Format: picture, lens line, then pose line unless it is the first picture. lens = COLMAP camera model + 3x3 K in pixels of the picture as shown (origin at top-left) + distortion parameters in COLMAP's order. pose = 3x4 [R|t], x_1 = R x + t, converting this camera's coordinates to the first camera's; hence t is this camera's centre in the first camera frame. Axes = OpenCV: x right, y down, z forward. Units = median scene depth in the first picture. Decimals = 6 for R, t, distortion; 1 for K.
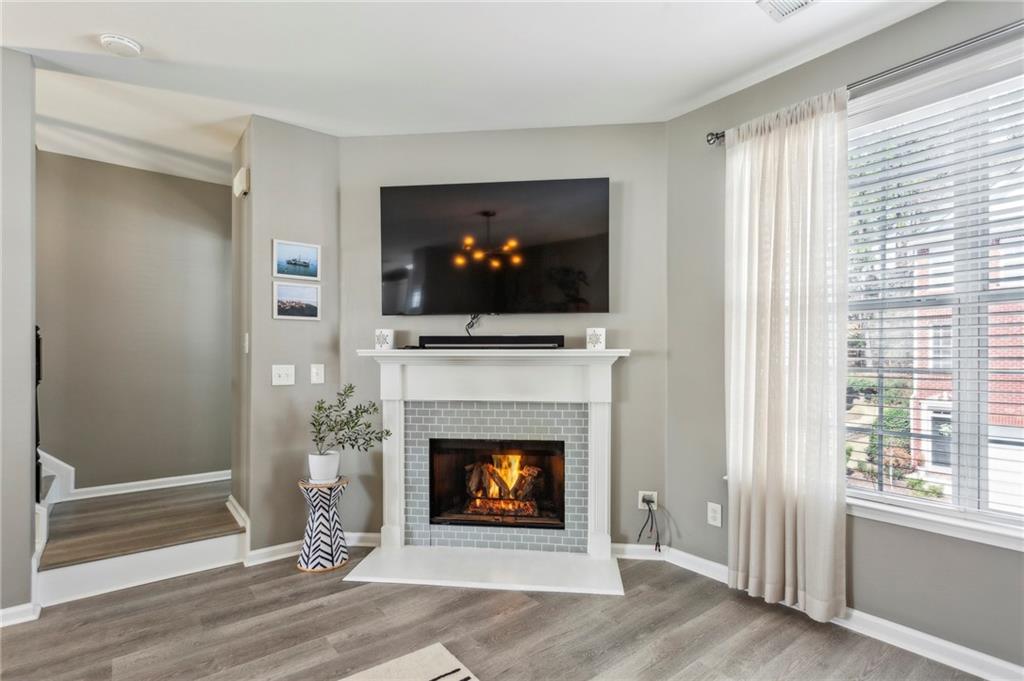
lens RADIAL K [[488.6, 0, 512.1], [0, 488.6, 359.6], [0, 0, 1]] dist [-0.008219, 0.000354]
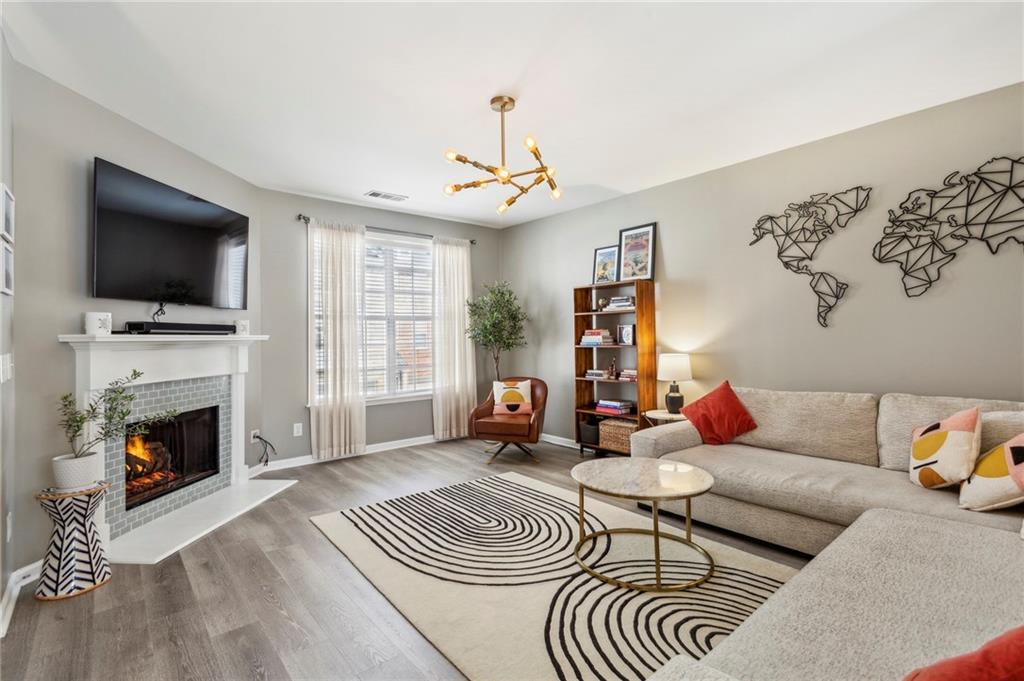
lens RADIAL K [[488.6, 0, 511.7], [0, 488.6, 335.2], [0, 0, 1]] dist [-0.008219, 0.000354]
pose [[-0.026405, 0.002255, 0.999649, -1.297552], [0.015665, 0.999876, -0.001842, -0.006109], [-0.999529, 0.015611, -0.026437, 0.264554]]
